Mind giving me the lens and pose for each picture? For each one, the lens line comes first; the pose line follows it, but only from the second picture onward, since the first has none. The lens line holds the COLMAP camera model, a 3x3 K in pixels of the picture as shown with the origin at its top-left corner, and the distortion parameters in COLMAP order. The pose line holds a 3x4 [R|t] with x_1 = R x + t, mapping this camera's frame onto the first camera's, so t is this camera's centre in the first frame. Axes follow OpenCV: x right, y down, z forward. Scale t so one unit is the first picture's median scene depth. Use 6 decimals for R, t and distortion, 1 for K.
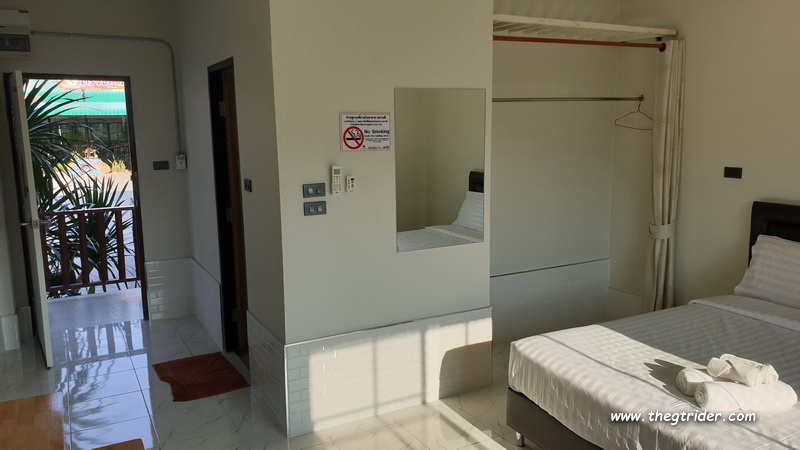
lens RADIAL K [[631.0, 0, 400.0], [0, 631.0, 225.0], [0, 0, 1]] dist [0.031984, 0.003707]
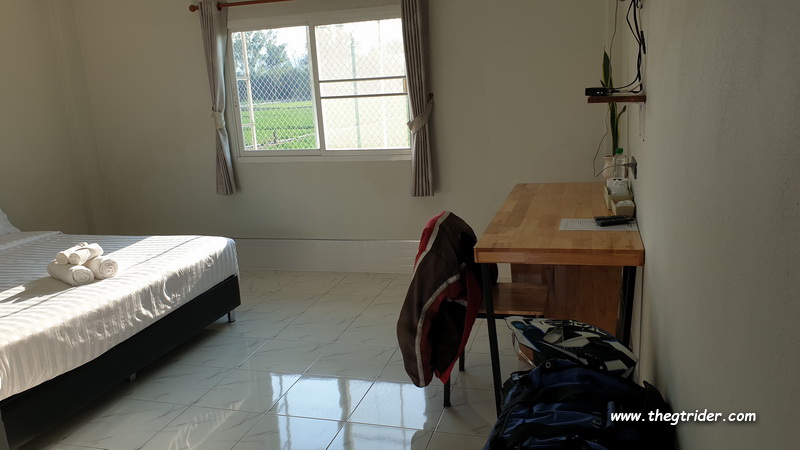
lens RADIAL K [[631.0, 0, 400.0], [0, 631.0, 225.0], [0, 0, 1]] dist [0.031984, 0.003707]
pose [[-0.705623, -0.101326, 0.701305, -0.773736], [0.177090, 0.933098, 0.312997, -0.115077], [-0.686101, 0.345052, -0.640472, 1.209897]]
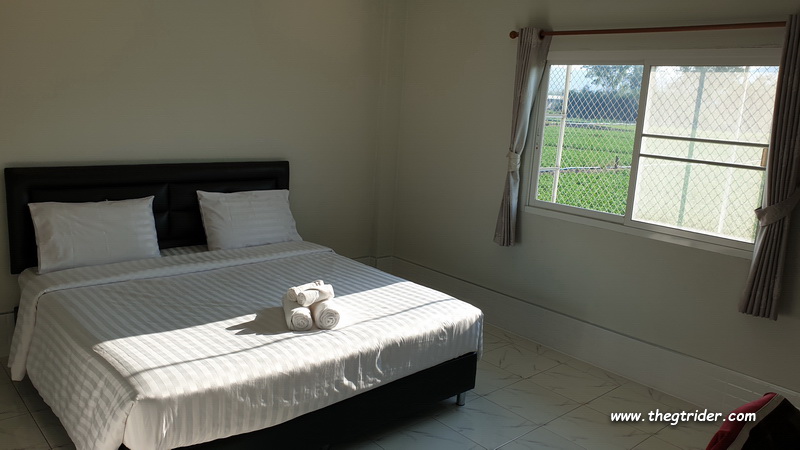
lens RADIAL K [[644.0, 0, 400.0], [0, 644.0, 225.0], [0, 0, 1]] dist [0.085237, -0.001162]
pose [[-0.263907, -0.179621, 0.947676, -0.590927], [0.089011, 0.973780, 0.209357, -0.131120], [-0.960432, 0.139605, -0.240999, 0.977517]]
